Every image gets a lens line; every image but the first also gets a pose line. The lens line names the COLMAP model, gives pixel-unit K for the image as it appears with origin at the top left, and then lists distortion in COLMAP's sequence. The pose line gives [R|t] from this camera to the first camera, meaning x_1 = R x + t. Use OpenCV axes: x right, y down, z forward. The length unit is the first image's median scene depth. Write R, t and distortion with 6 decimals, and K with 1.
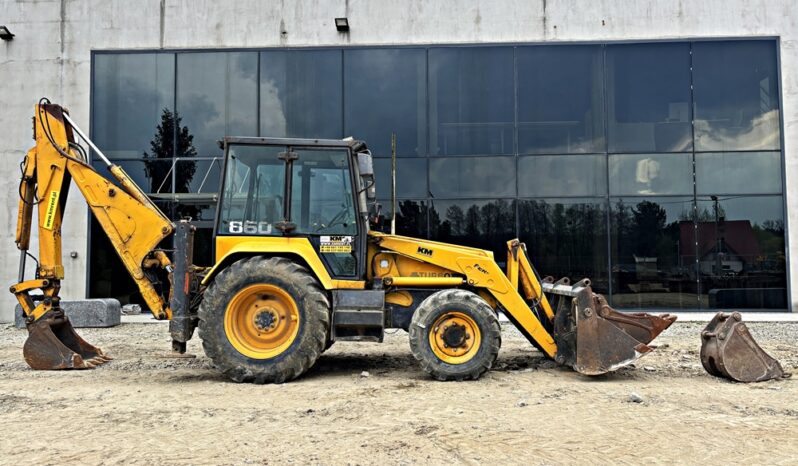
lens RADIAL K [[587.0, 0, 405.4], [0, 587.0, 232.4], [0, 0, 1]] dist [0.058263, -0.075500]
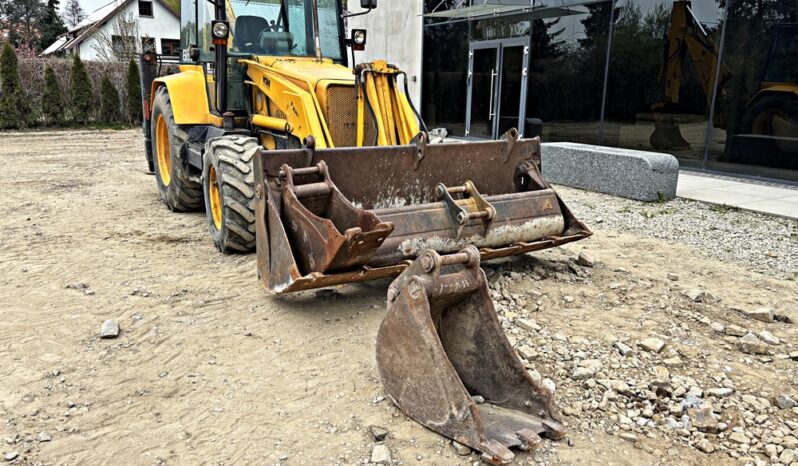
lens RADIAL K [[595.3, 0, 399.0], [0, 595.3, 233.0], [0, 0, 1]] dist [0.051610, -0.071933]
pose [[0.533666, 0.215466, -0.817787, 0.791487], [0.035657, 0.960406, 0.276312, 0.011949], [0.844943, -0.176618, 0.504853, 0.719753]]
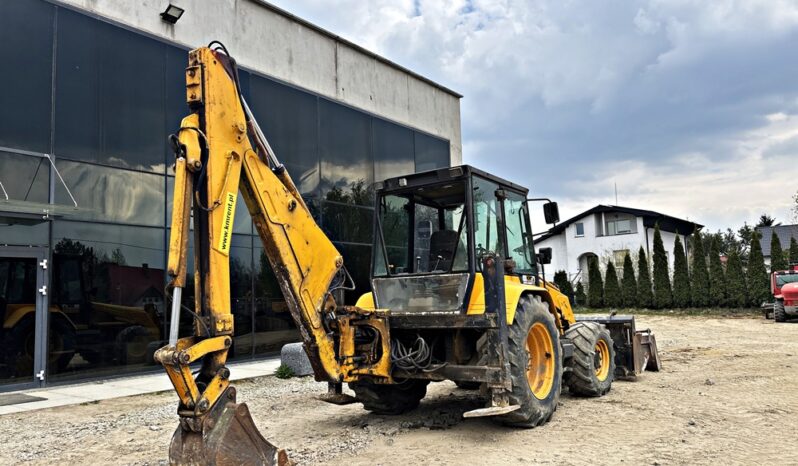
lens RADIAL K [[588.1, 0, 398.9], [0, 588.1, 226.9], [0, 0, 1]] dist [0.049936, -0.058528]
pose [[0.586998, 0.087014, 0.804899, -1.098857], [-0.019092, 0.995419, -0.093686, 0.023213], [-0.809364, 0.039626, 0.585970, 0.548410]]
